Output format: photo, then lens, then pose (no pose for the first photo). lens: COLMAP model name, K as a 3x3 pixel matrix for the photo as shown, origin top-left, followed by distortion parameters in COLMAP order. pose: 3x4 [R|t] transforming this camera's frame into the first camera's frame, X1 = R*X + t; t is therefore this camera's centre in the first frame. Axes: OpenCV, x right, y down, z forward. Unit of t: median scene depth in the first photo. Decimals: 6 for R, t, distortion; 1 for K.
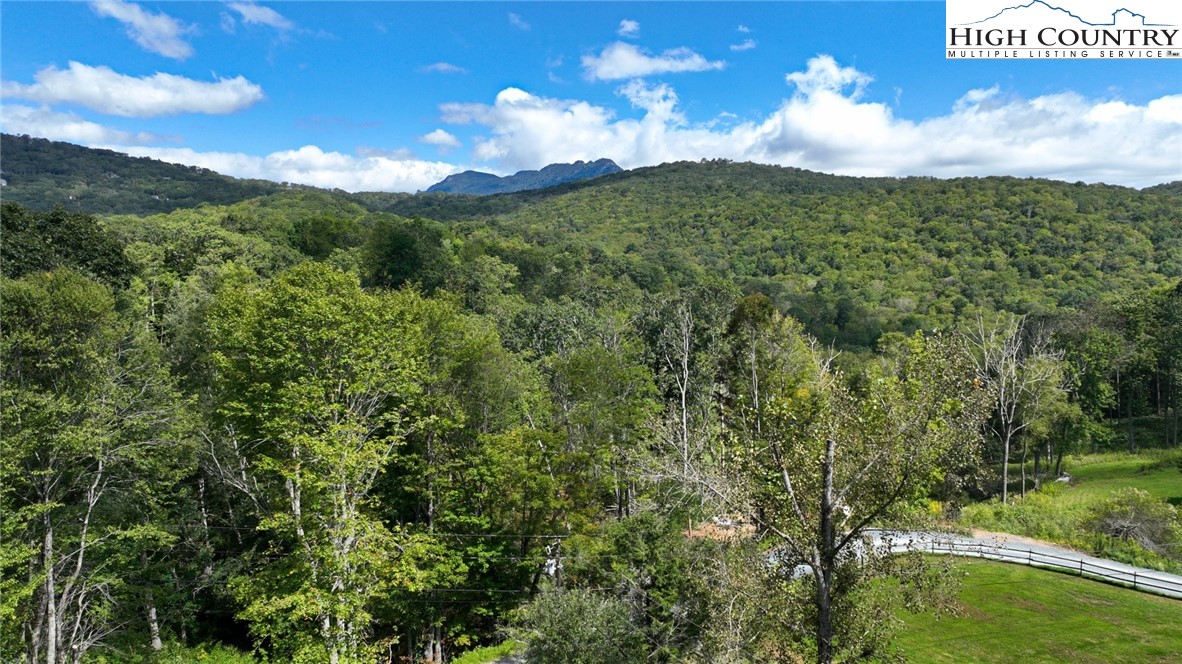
lens RADIAL K [[839.2, 0, 590.8], [0, 839.2, 330.4], [0, 0, 1]] dist [-0.000877, 0.025501]
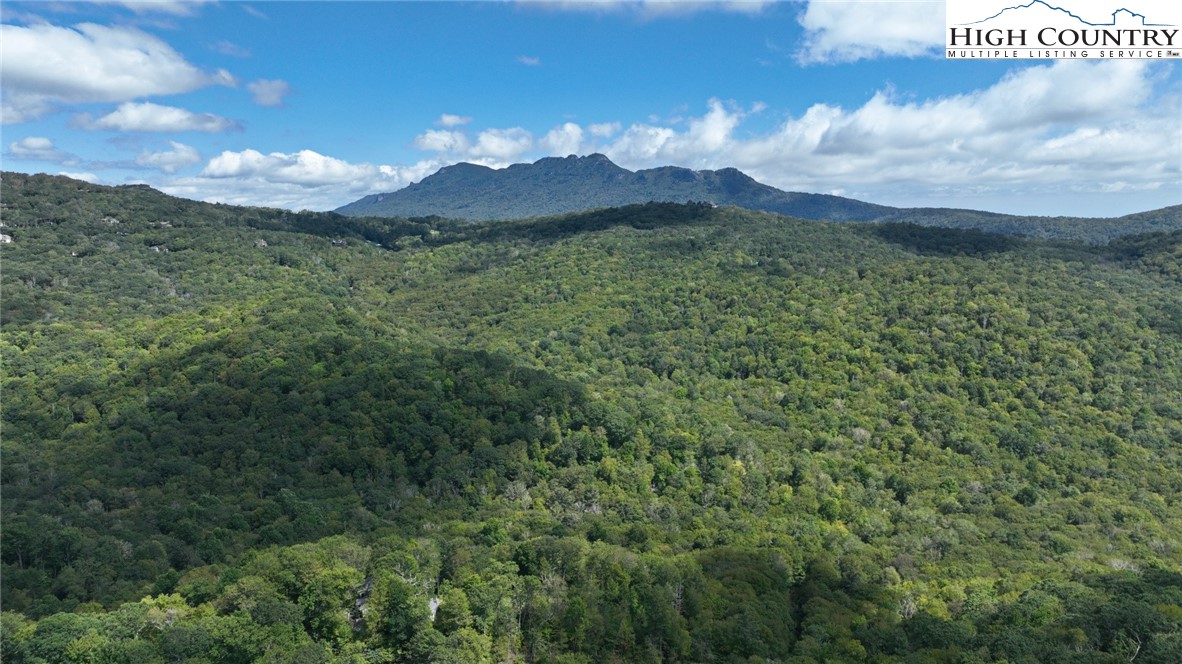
lens RADIAL K [[839.2, 0, 590.8], [0, 839.2, 330.4], [0, 0, 1]] dist [-0.000877, 0.025501]
pose [[0.999951, 0.005170, 0.008399, 0.012673], [-0.005322, 0.999820, 0.018185, -0.150505], [-0.008303, -0.018229, 0.999799, -0.064676]]
